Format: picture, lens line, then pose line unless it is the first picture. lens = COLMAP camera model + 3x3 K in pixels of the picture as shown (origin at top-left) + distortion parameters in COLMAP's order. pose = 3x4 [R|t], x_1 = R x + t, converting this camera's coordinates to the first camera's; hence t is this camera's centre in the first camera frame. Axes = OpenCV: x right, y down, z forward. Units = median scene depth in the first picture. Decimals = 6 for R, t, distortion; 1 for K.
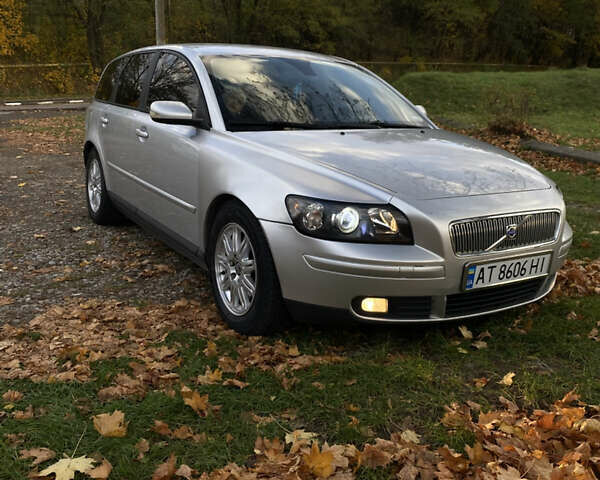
lens RADIAL K [[604.1, 0, 299.5], [0, 604.1, 226.6], [0, 0, 1]] dist [0.083127, -0.191319]
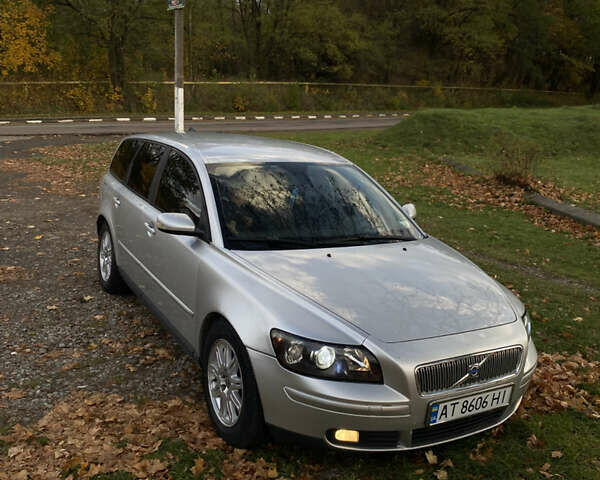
lens RADIAL K [[604.1, 0, 299.5], [0, 604.1, 226.6], [0, 0, 1]] dist [0.083127, -0.191319]
pose [[0.999103, 0.036502, -0.021471, 0.039438], [-0.037004, 0.999040, -0.023441, -0.182133], [0.020594, 0.024215, 0.999495, -0.099169]]
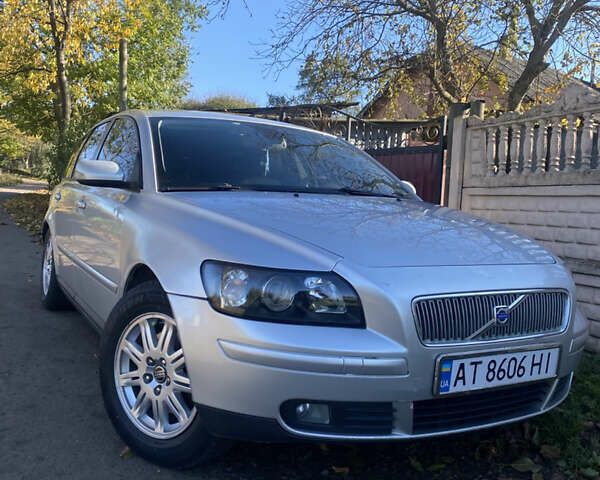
lens RADIAL K [[604.1, 0, 299.5], [0, 604.1, 226.6], [0, 0, 1]] dist [0.083127, -0.191319]
pose [[0.999305, 0.012610, -0.035087, 0.107358], [-0.018390, 0.985337, -0.169626, 0.027743], [0.032433, 0.170154, 0.984884, 0.205357]]
